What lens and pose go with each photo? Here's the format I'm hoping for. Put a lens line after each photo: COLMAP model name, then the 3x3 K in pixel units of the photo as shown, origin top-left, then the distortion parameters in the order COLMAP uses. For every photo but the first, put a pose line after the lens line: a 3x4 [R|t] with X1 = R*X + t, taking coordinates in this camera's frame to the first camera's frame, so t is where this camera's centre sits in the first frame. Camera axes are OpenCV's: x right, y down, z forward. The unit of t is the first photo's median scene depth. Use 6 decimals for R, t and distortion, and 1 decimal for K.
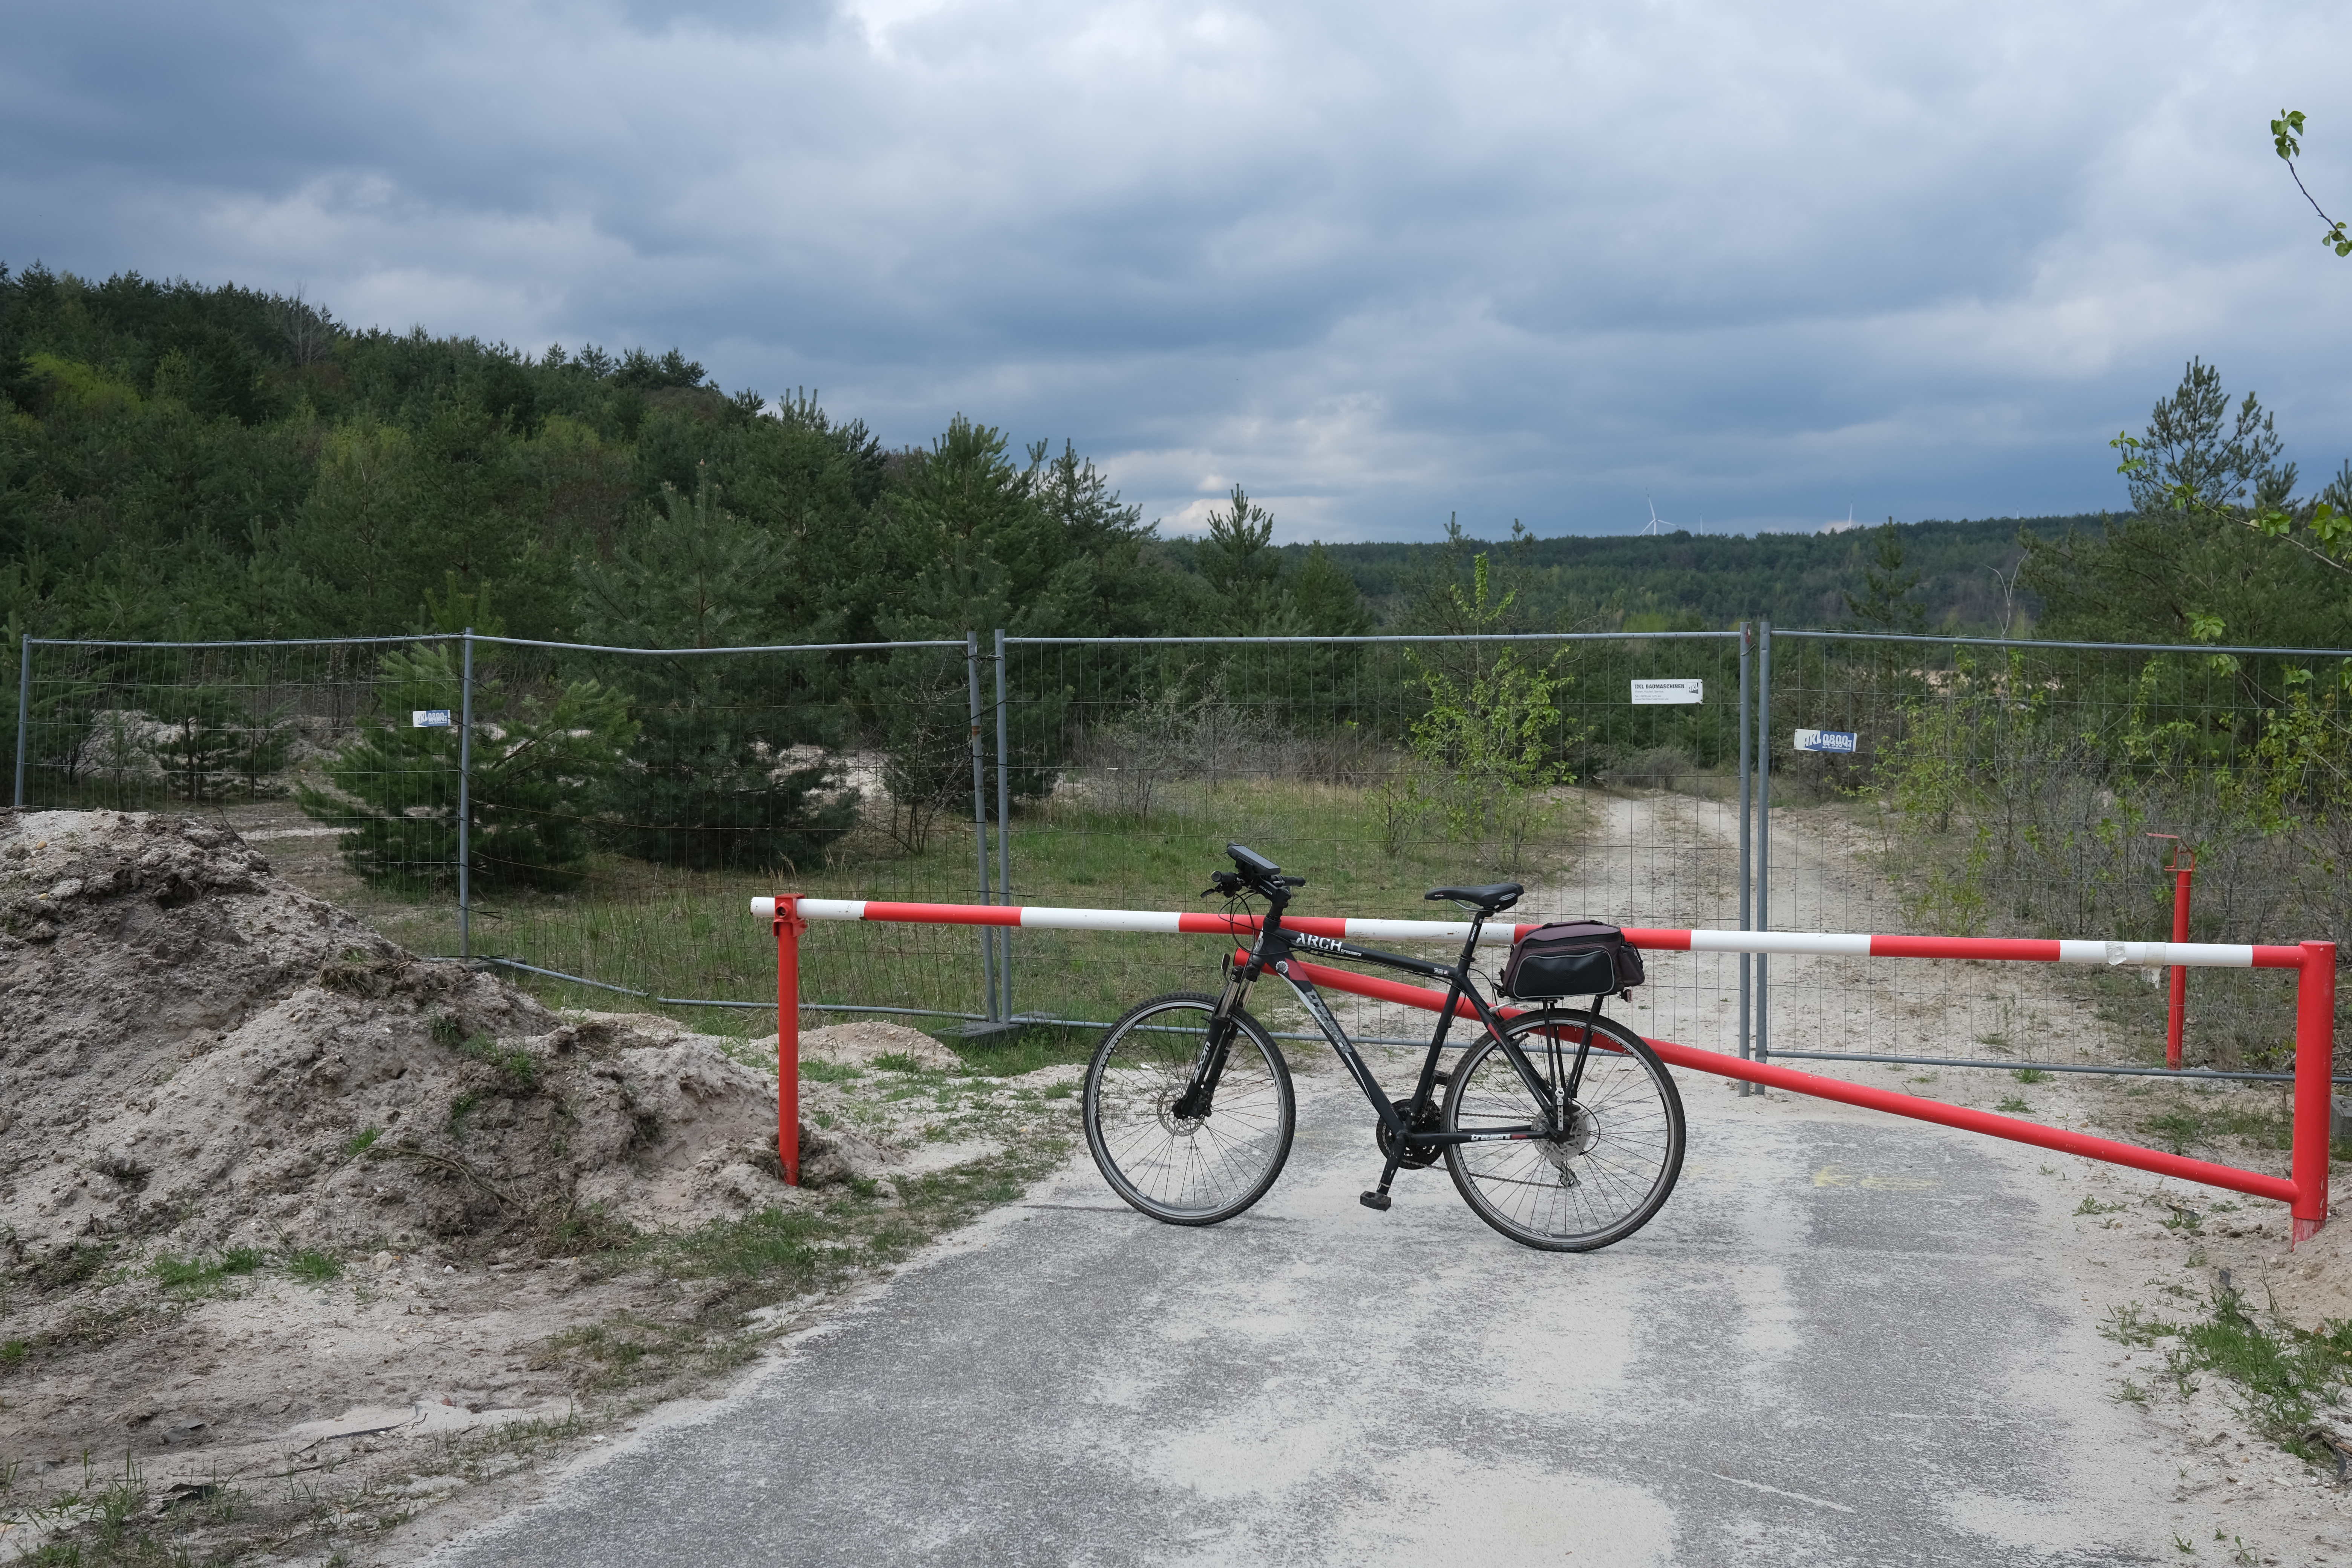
lens RADIAL K [[2389.4, 0, 1170.7], [0, 2389.4, 770.2], [0, 0, 1]] dist [-0.042444, 0.000000]
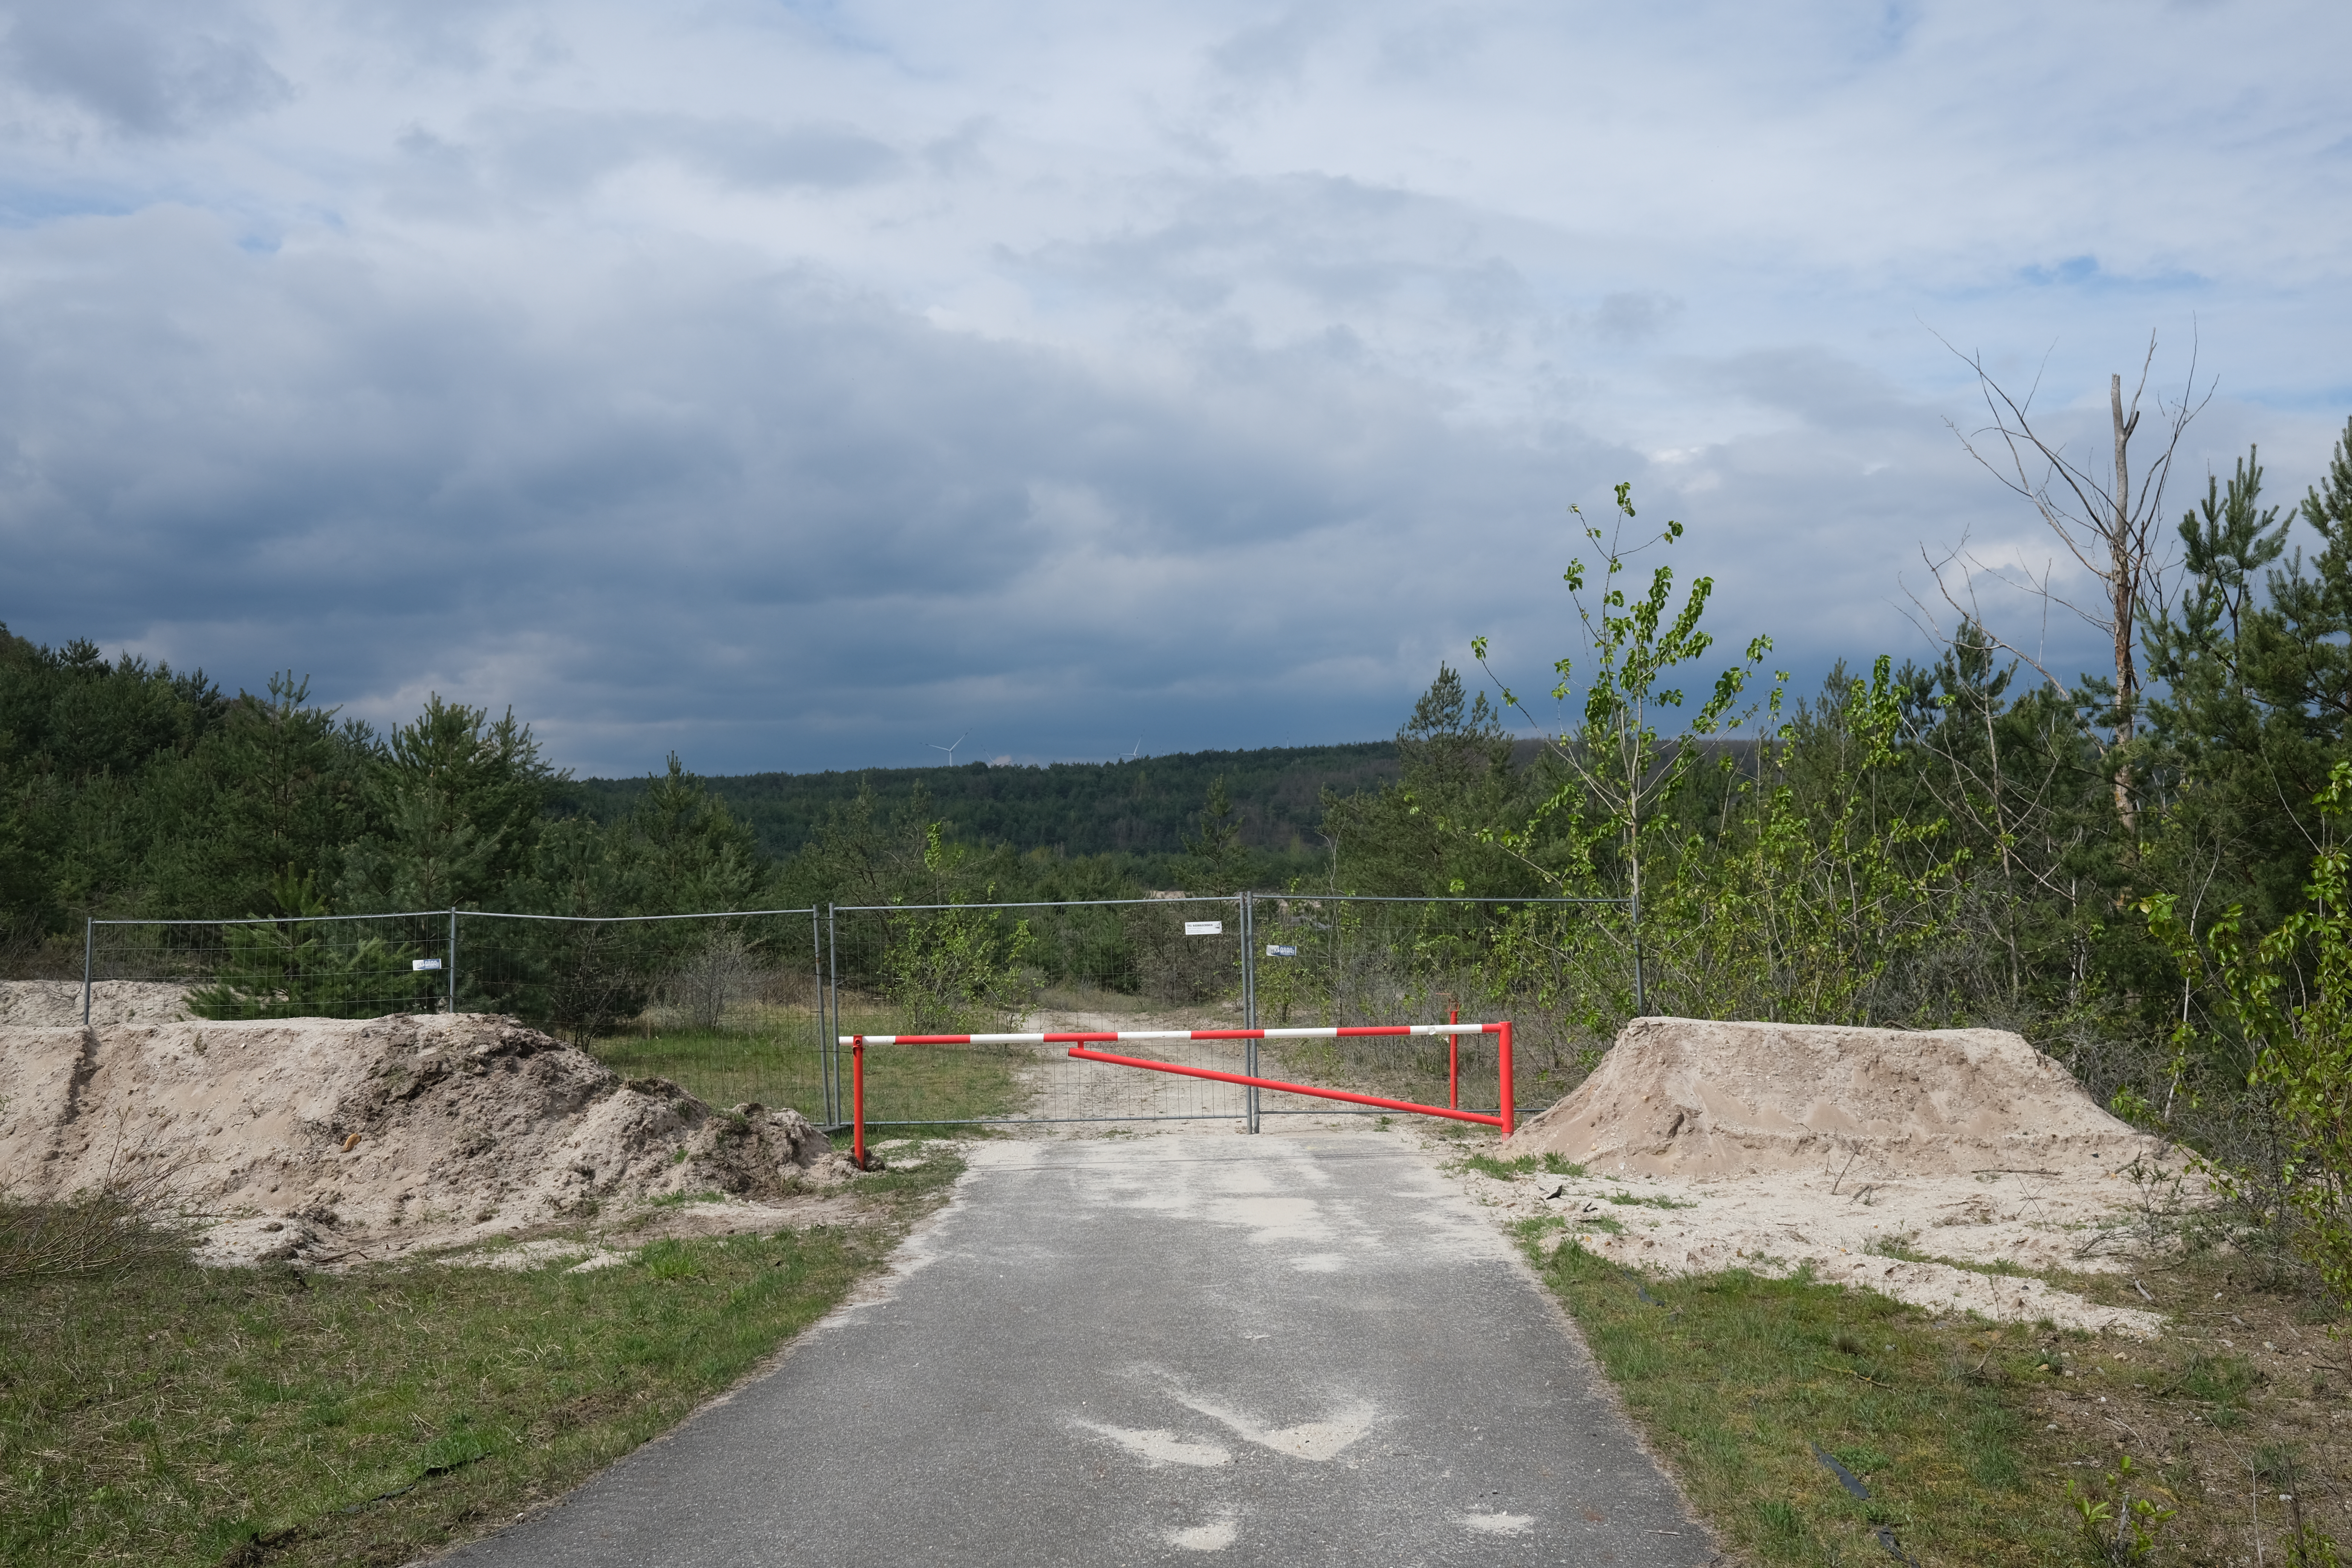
lens RADIAL K [[2389.4, 0, 1177.9], [0, 2389.4, 788.6], [0, 0, 1]] dist [-0.042444, 0.000000]
pose [[0.956627, -0.010832, 0.291116, -0.209034], [0.036591, 0.995862, -0.083186, 0.008345], [-0.289010, 0.090230, 0.953064, -0.478372]]
